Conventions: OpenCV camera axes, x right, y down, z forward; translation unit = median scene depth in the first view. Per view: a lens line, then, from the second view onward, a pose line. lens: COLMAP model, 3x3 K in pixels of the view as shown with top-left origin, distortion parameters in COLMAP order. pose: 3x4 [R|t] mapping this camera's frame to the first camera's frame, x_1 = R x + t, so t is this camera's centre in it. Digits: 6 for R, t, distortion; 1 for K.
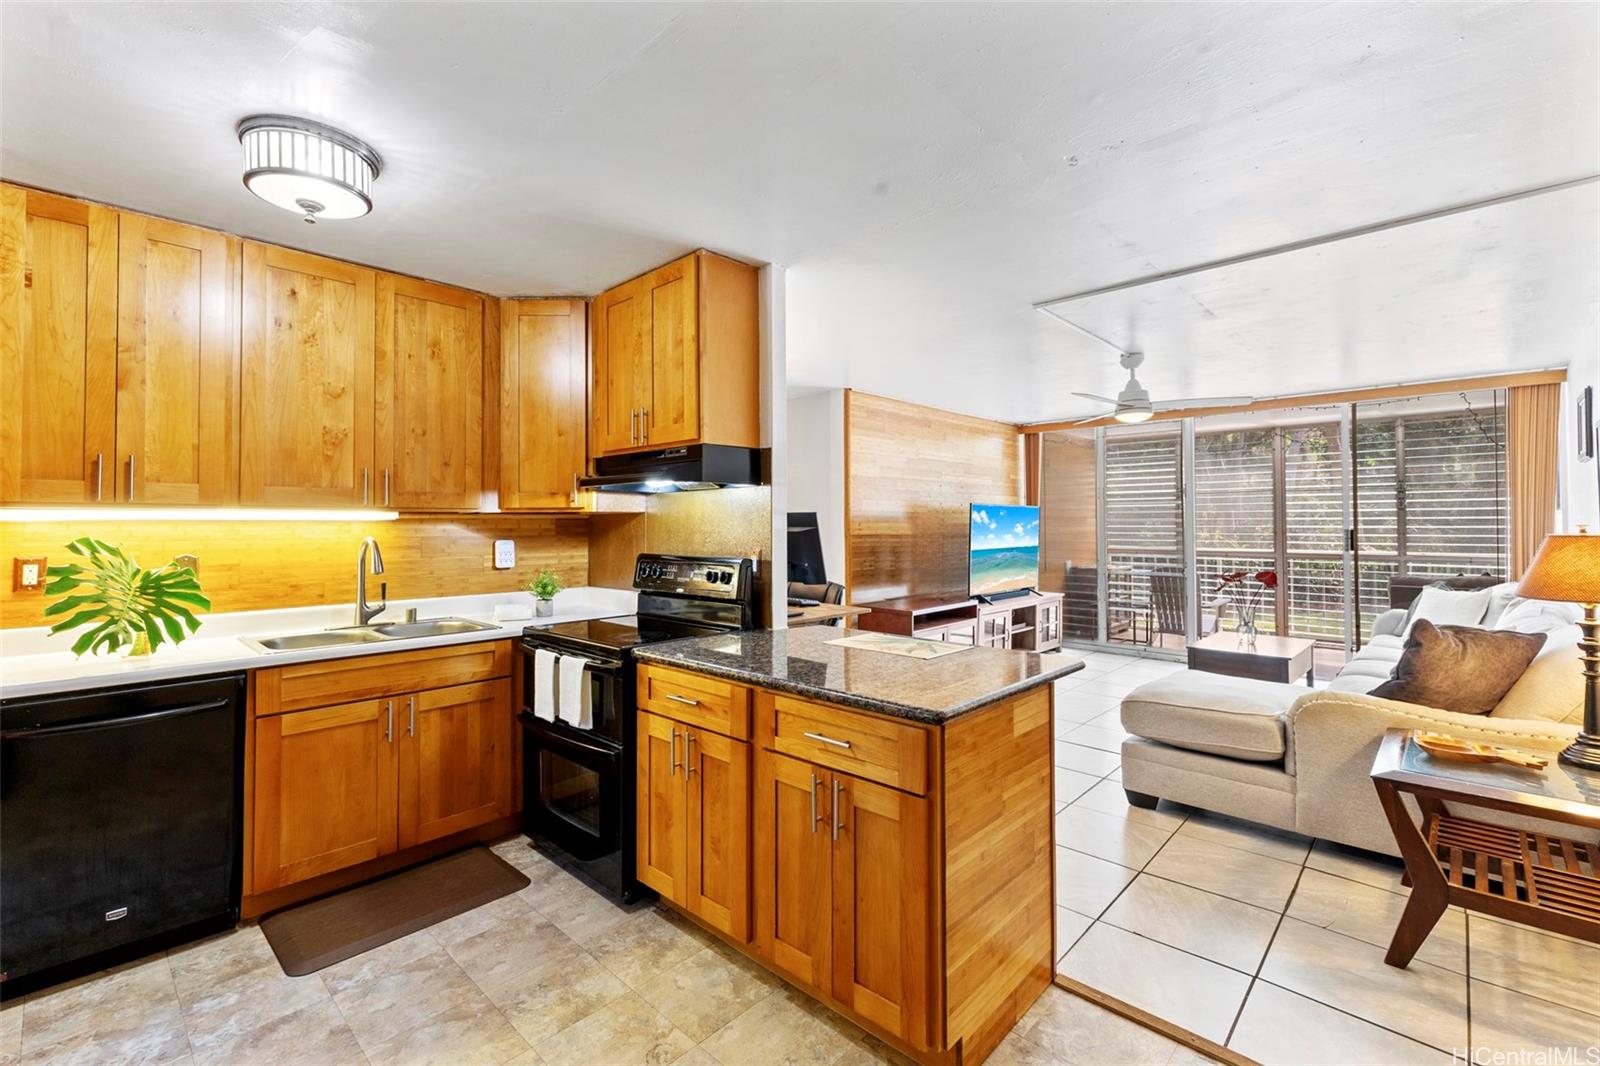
lens RADIAL K [[689.1, 0, 789.9], [0, 689.1, 513.0], [0, 0, 1]] dist [0.001836, -0.000275]
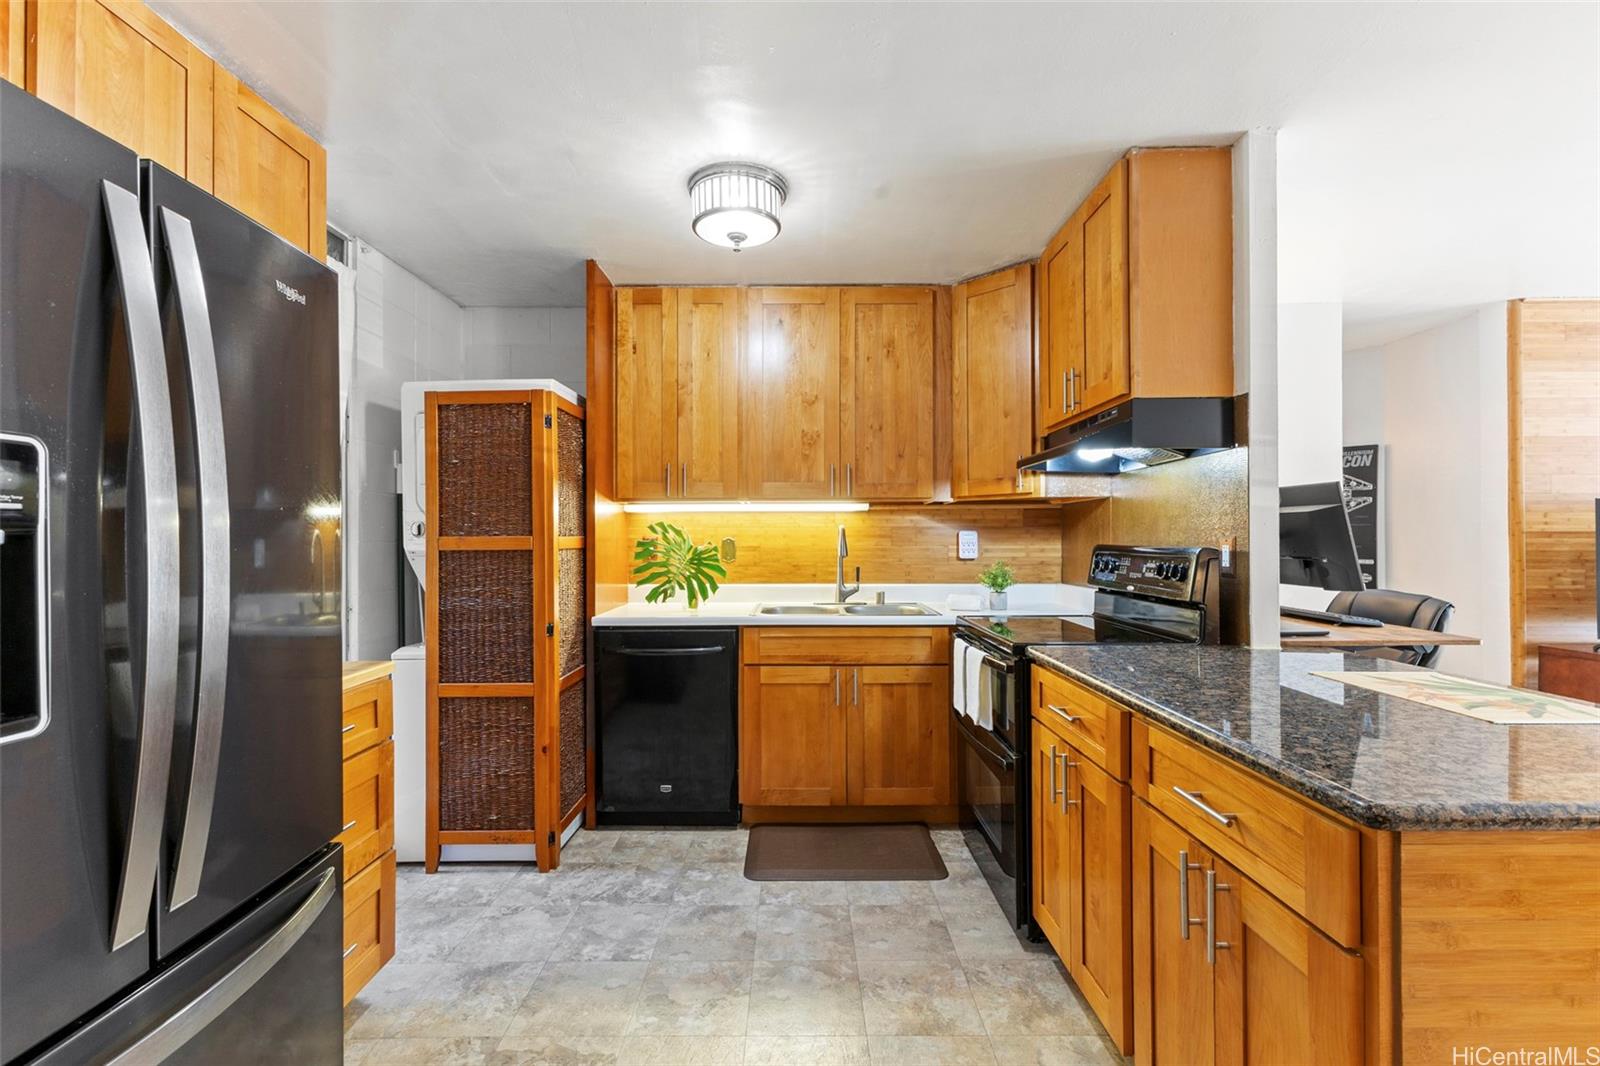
lens RADIAL K [[686.6, 0, 796.0], [0, 686.6, 532.8], [0, 0, 1]] dist [0.001974, -0.000024]
pose [[0.692313, -0.000682, -0.721597, 0.159297], [0.011033, 0.999893, 0.009641, 0.037455], [0.721513, -0.014635, 0.692246, 0.170291]]
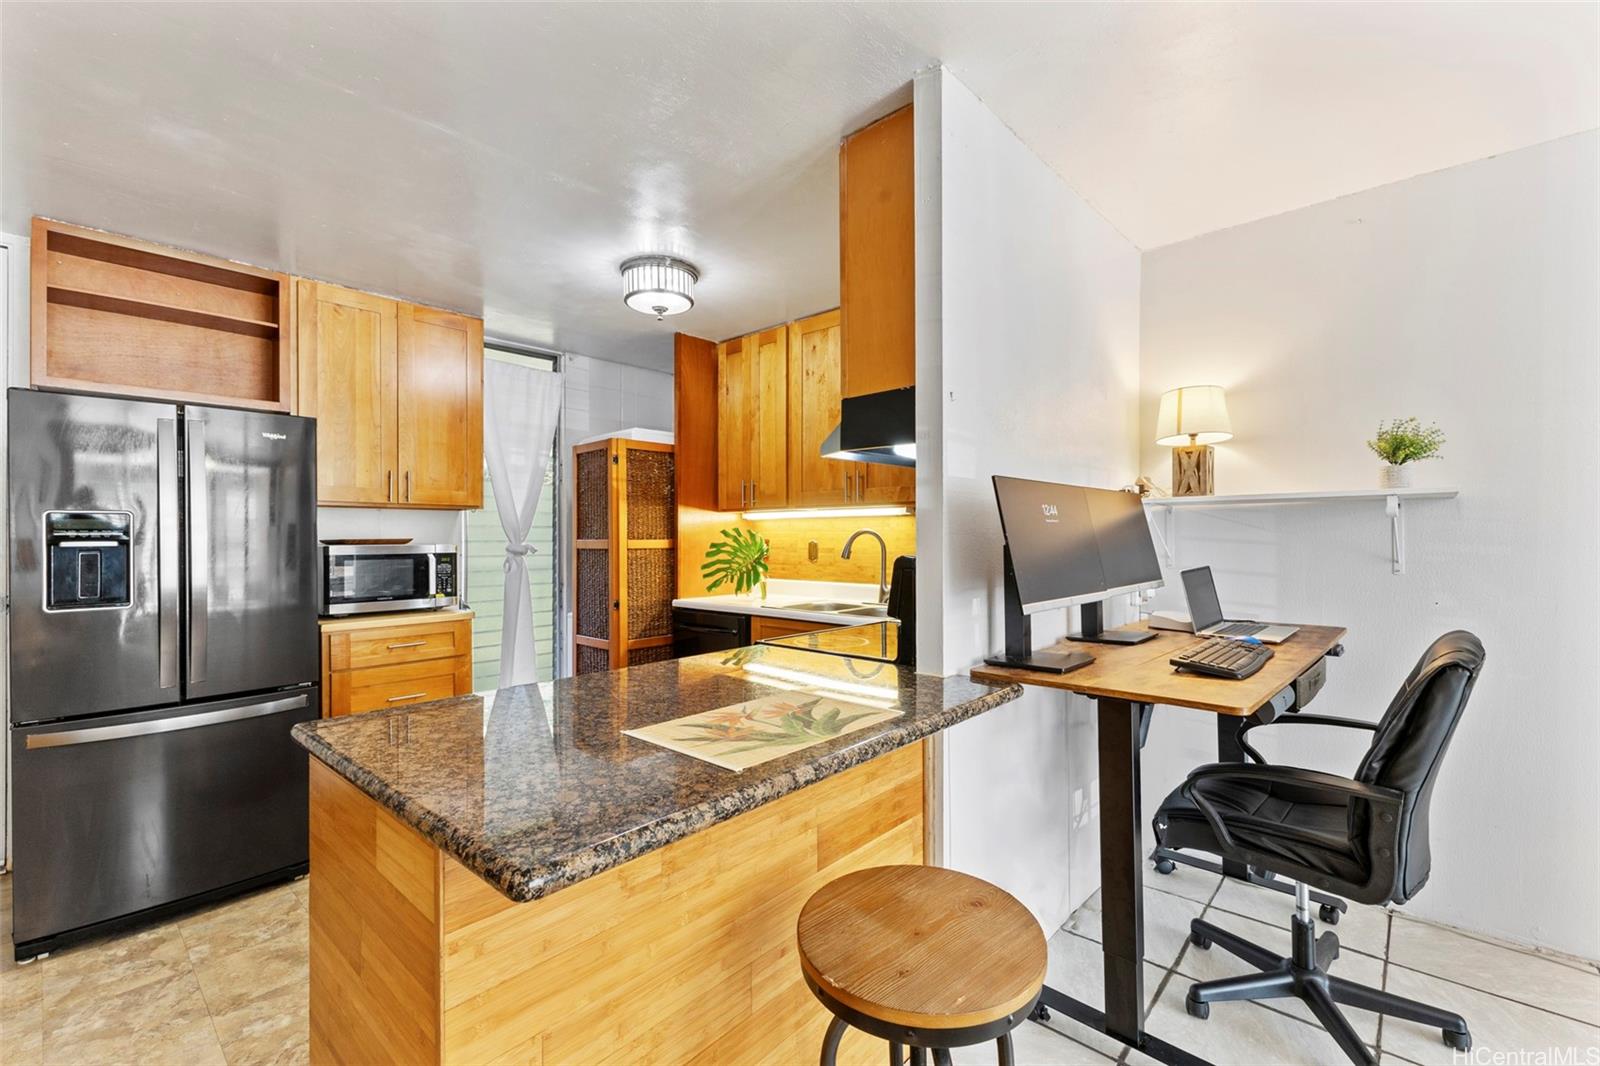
lens RADIAL K [[674.3, 0, 798.0], [0, 674.3, 536.3], [0, 0, 1]] dist [0.000359, -0.000075]
pose [[0.031248, 0.005137, -0.999498, 0.567171], [0.019193, 0.999799, 0.005739, 0.040199], [0.999327, -0.019363, 0.031143, 0.869541]]
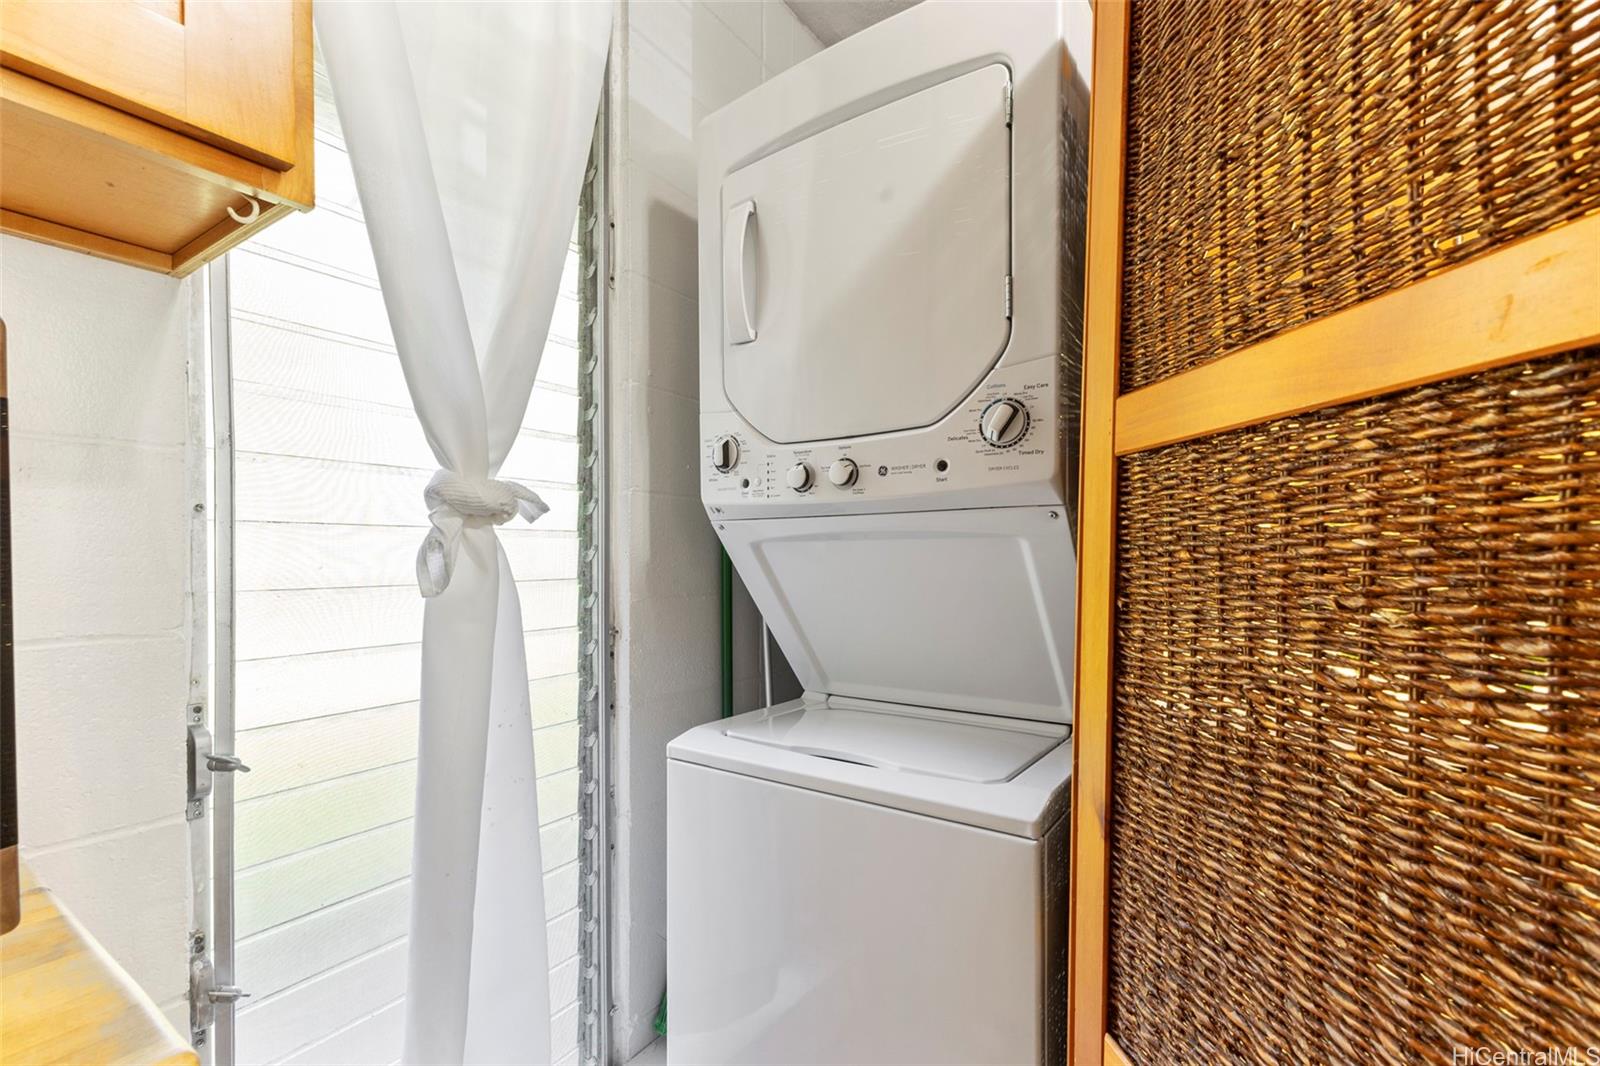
lens RADIAL K [[674.3, 0, 798.0], [0, 674.3, 536.3], [0, 0, 1]] dist [0.000359, -0.000075]
pose [[0.135145, -0.007849, -0.990795, -0.505340], [0.017096, 0.999838, -0.005589, 0.085748], [0.990678, -0.016184, 0.135257, 0.439839]]
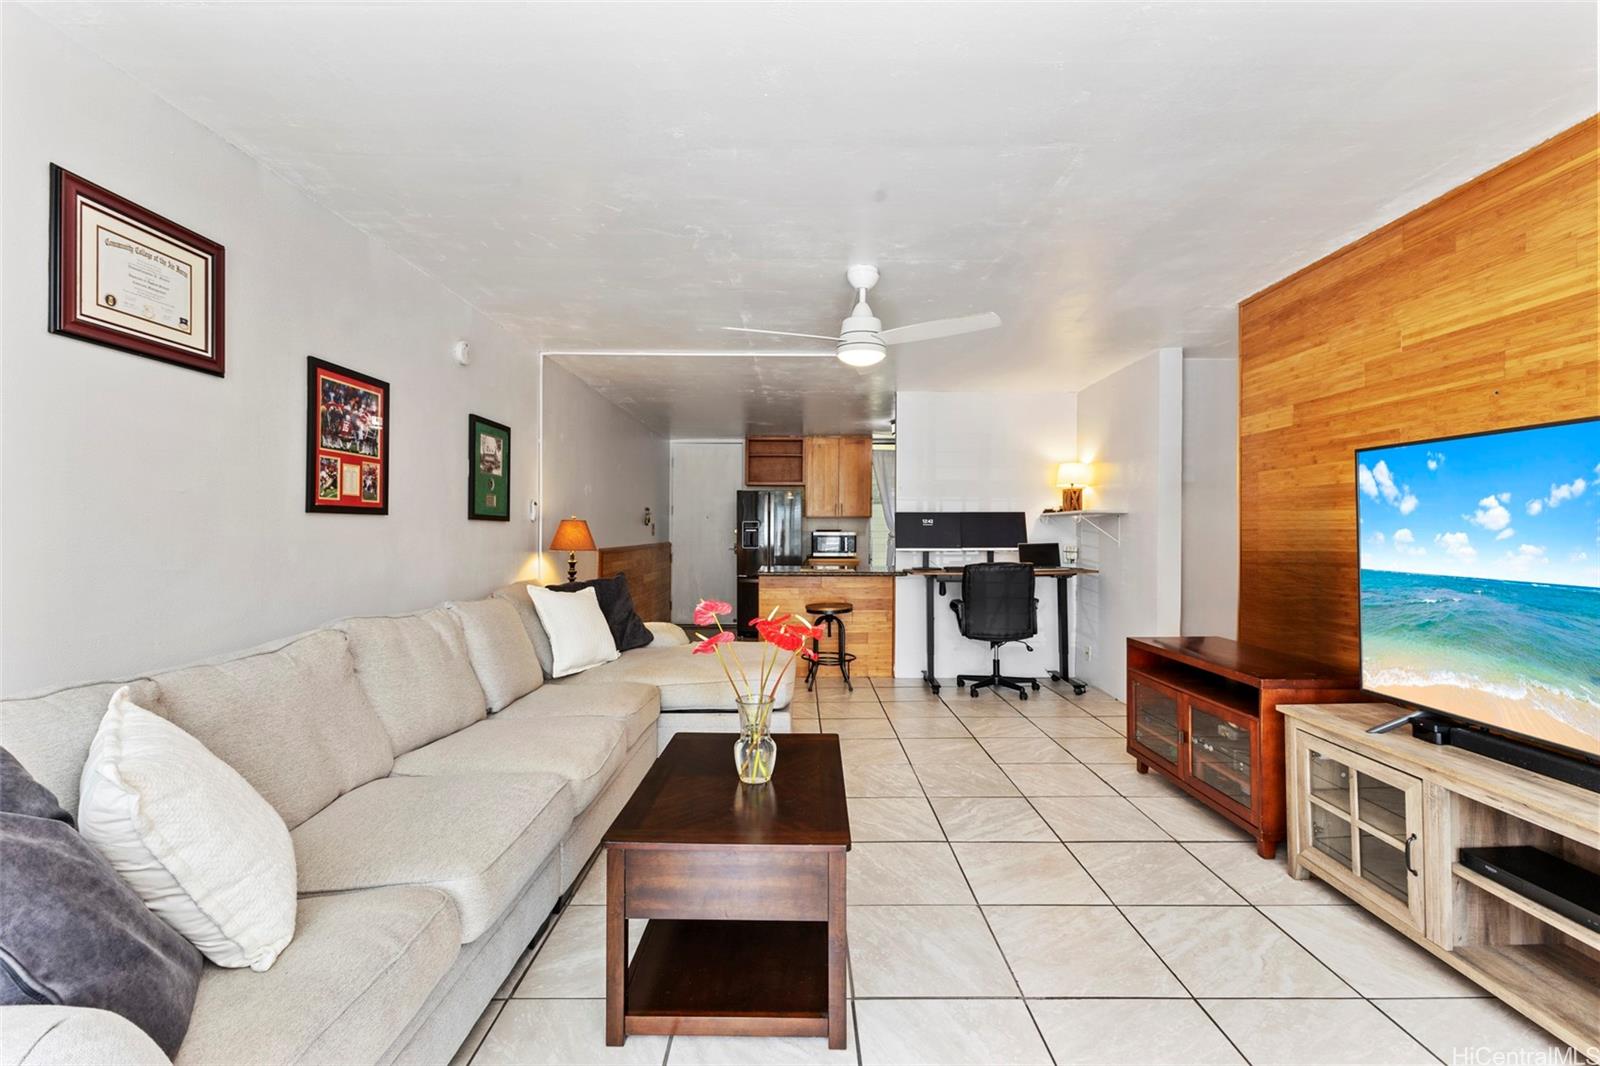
lens RADIAL K [[674.3, 0, 798.0], [0, 674.3, 536.3], [0, 0, 1]] dist [0.000359, -0.000075]
pose [[-0.721694, 0.006427, -0.692182, 1.591834], [0.009649, 0.999953, -0.000776, 0.066560], [0.692145, -0.007239, -0.721722, 2.252410]]
